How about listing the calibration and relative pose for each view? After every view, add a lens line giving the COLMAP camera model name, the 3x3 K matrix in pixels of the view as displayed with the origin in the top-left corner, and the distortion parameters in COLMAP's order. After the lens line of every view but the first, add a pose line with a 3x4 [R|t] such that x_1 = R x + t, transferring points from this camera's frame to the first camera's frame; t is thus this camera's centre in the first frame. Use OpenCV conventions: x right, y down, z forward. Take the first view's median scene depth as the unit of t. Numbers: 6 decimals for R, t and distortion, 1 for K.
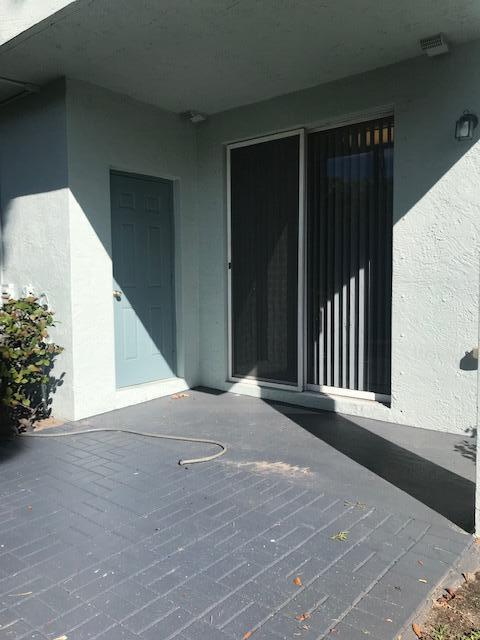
lens RADIAL K [[522.2, 0, 233.2], [0, 522.2, 324.1], [0, 0, 1]] dist [0.024858, -0.029892]
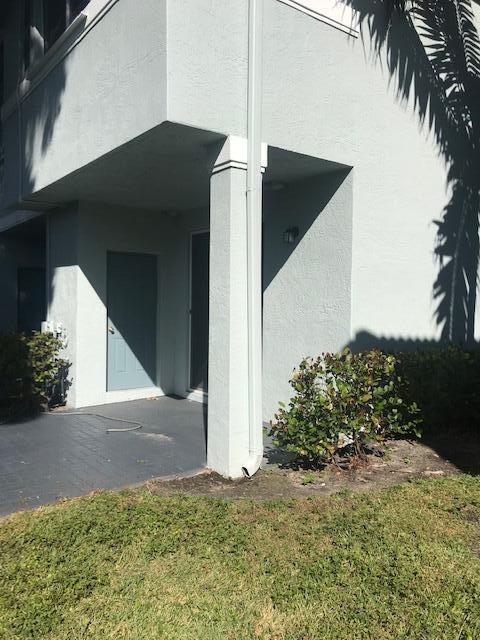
lens RADIAL K [[522.2, 0, 240.0], [0, 522.2, 321.1], [0, 0, 1]] dist [0.024858, -0.029892]
pose [[0.976439, 0.027874, -0.213986, 0.589323], [-0.039043, 0.998077, -0.048147, -0.027370], [0.212232, 0.055367, 0.975649, -0.533180]]
